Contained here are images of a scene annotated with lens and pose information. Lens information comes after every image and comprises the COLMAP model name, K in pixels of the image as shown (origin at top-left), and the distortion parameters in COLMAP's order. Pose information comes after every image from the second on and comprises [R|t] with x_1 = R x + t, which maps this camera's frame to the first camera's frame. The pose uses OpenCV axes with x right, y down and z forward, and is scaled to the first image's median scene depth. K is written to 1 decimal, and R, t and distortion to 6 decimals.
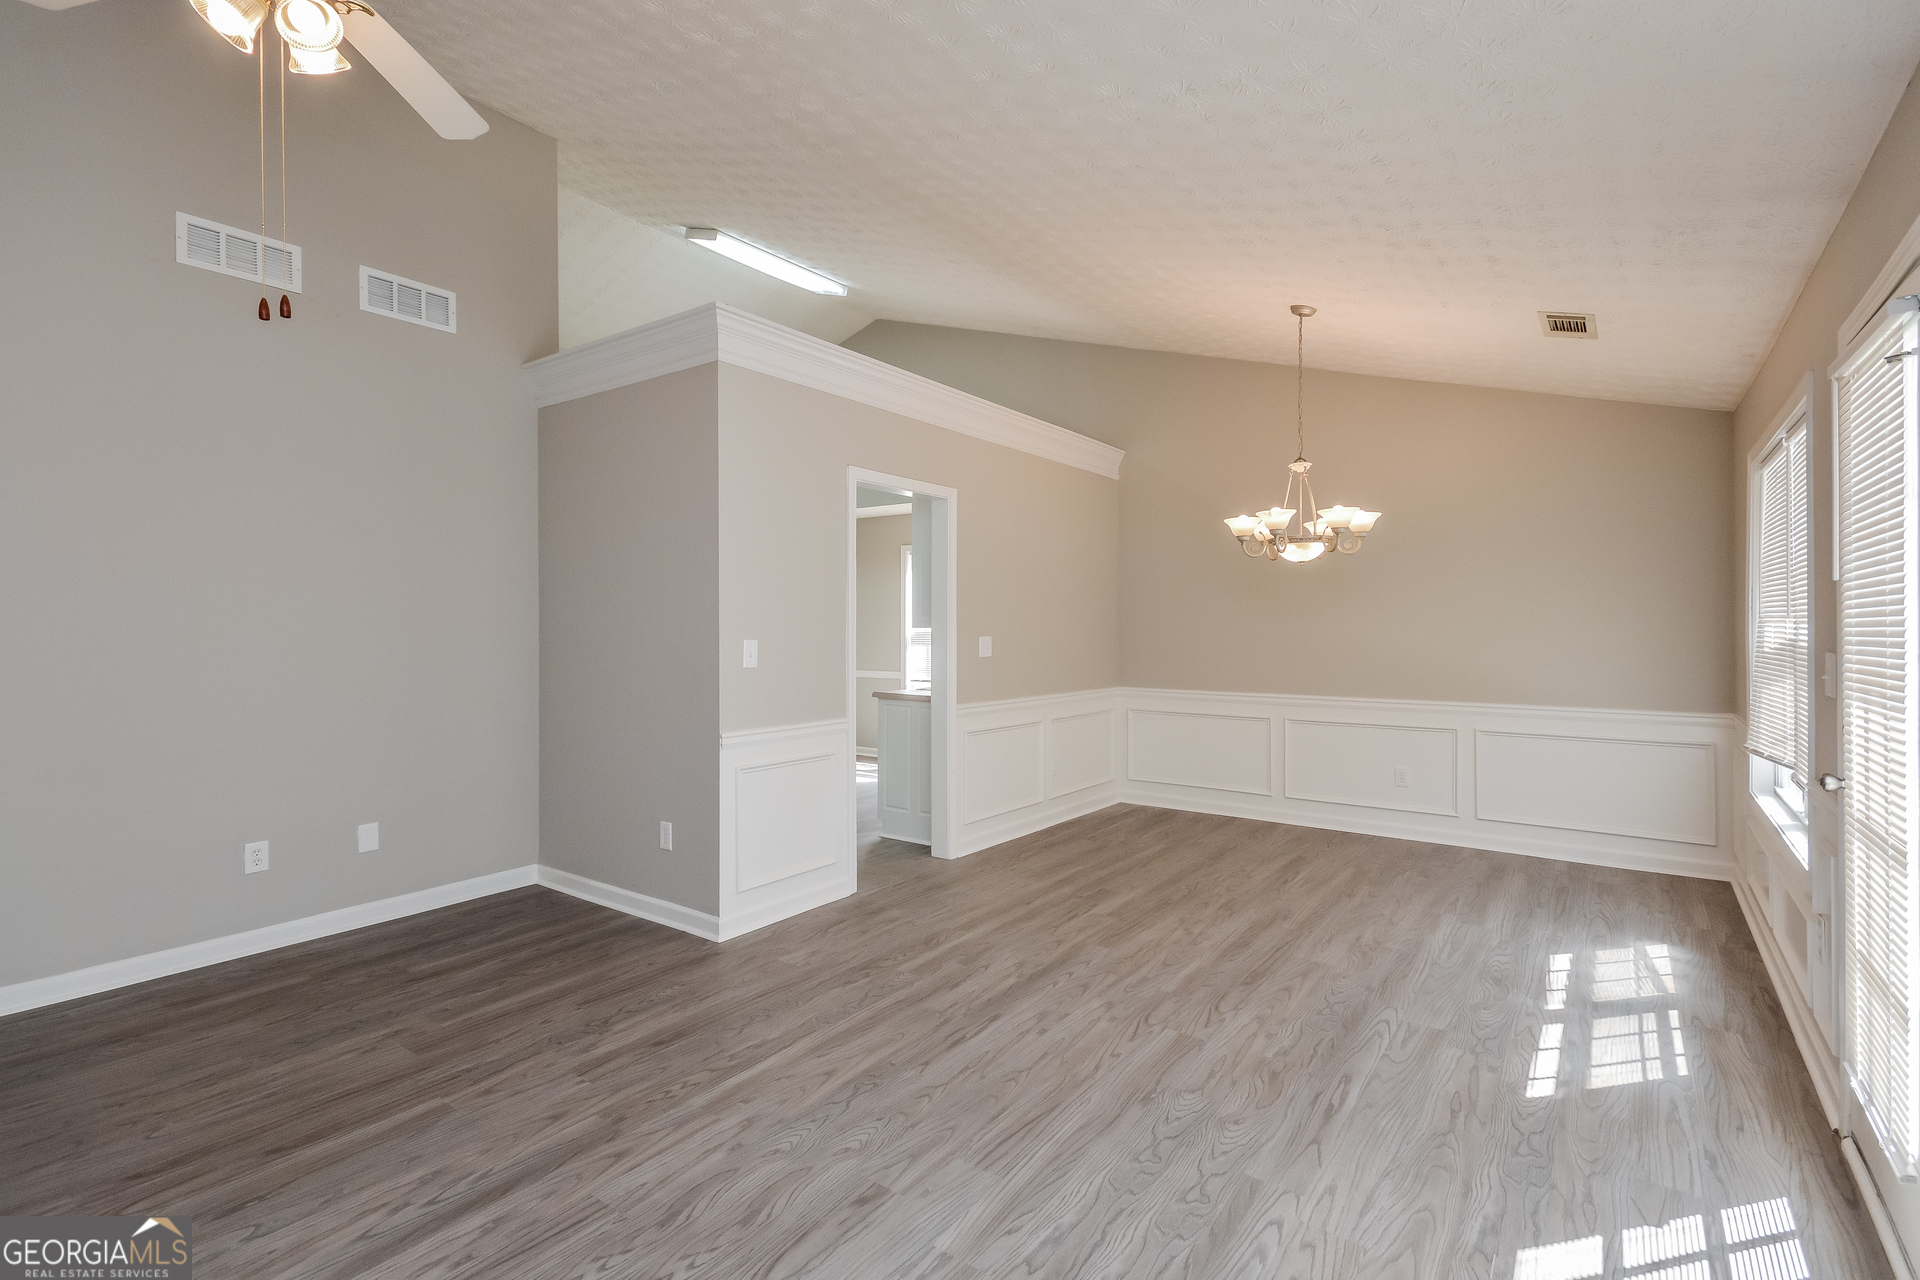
lens RADIAL K [[876.7, 0, 960.0], [0, 876.7, 640.0], [0, 0, 1]] dist [0.034254, 0.000029]
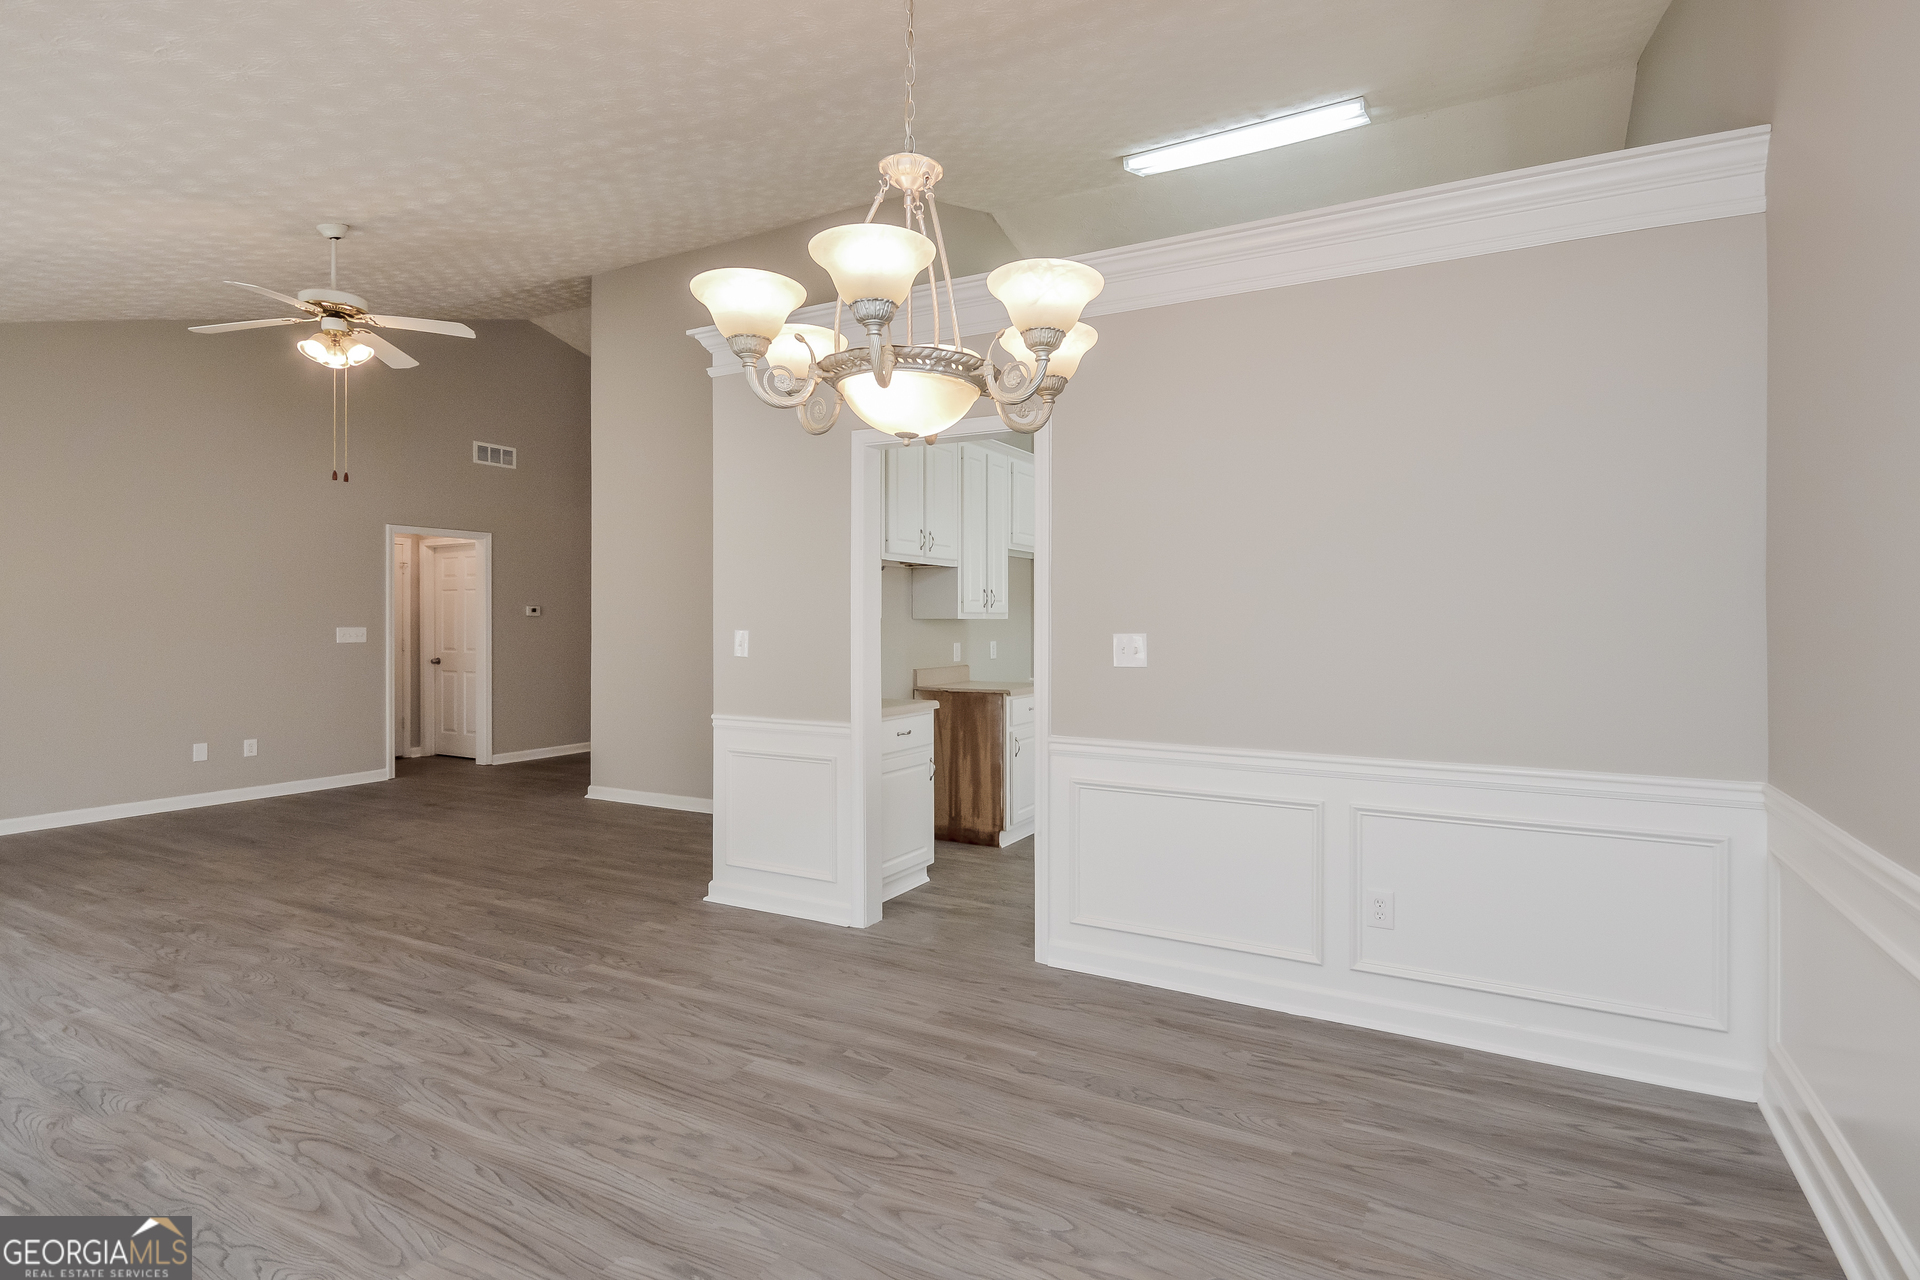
lens RADIAL K [[880.8, 0, 960.0], [0, 880.8, 640.0], [0, 0, 1]] dist [0.026308, -0.019412]
pose [[0.159347, 0.017685, -0.987064, 1.007645], [-0.015292, 0.999764, 0.015444, -0.010411], [0.987104, 0.012634, 0.159580, 1.301136]]
